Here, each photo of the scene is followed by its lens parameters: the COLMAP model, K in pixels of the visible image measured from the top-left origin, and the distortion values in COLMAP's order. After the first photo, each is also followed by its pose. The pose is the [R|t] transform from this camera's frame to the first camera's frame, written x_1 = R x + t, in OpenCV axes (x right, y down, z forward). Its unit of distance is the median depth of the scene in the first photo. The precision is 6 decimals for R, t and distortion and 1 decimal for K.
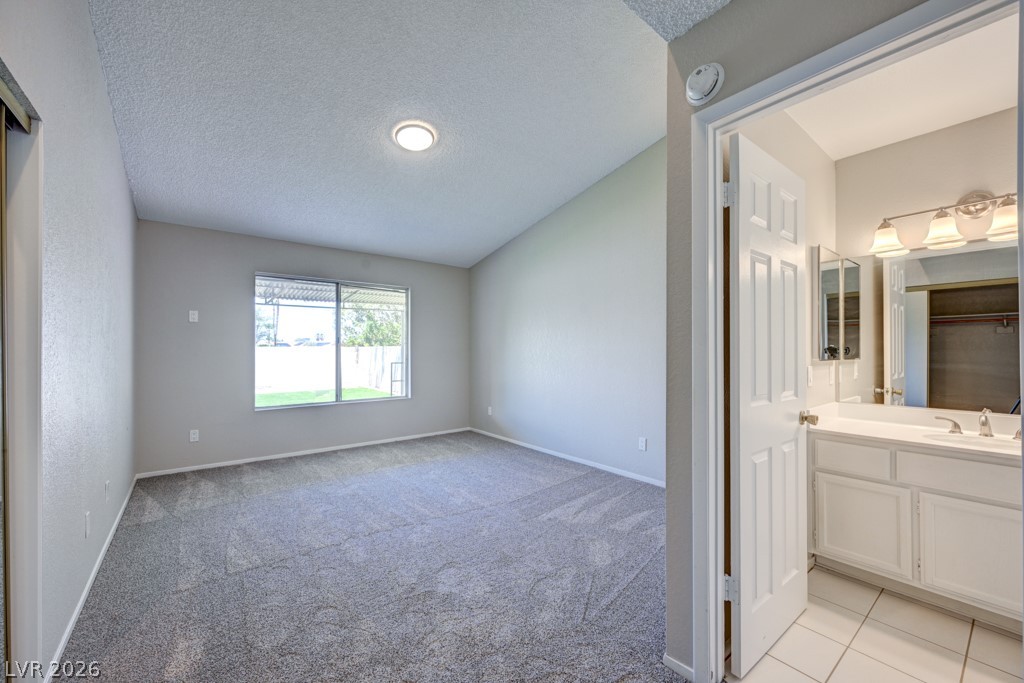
lens RADIAL K [[403.9, 0, 508.6], [0, 403.9, 345.6], [0, 0, 1]] dist [-0.001295, 0.001187]
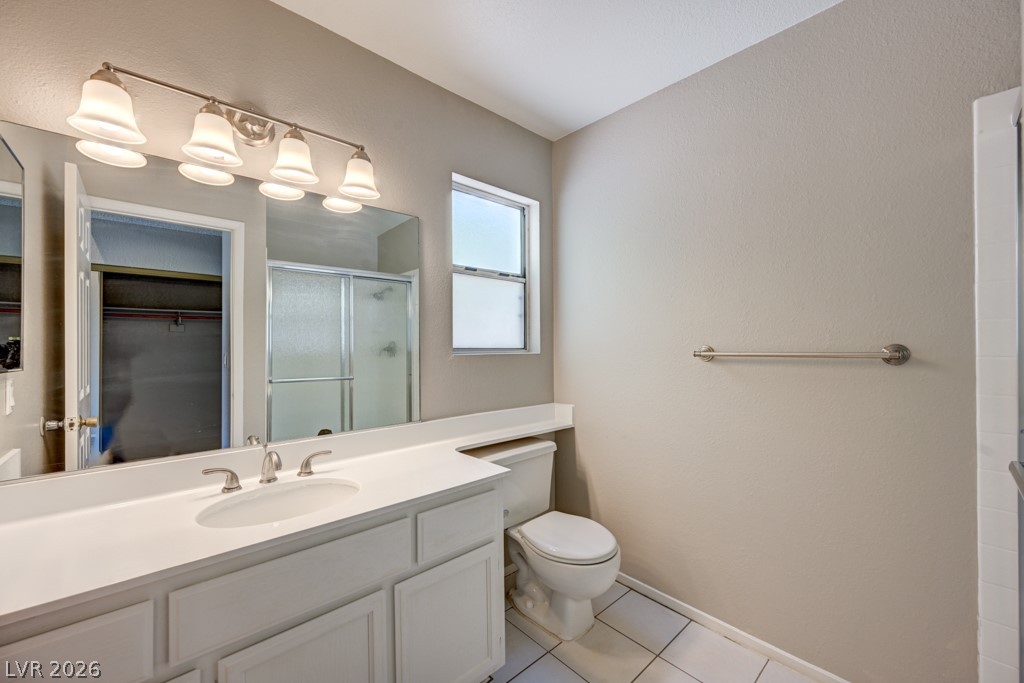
lens RADIAL K [[403.9, 0, 509.3], [0, 403.9, 343.3], [0, 0, 1]] dist [-0.001295, 0.001187]
pose [[-0.080273, 0.004512, 0.996763, 0.313269], [-0.001332, 0.999988, -0.004634, 0.000322], [-0.996772, -0.001700, -0.080267, 0.422154]]
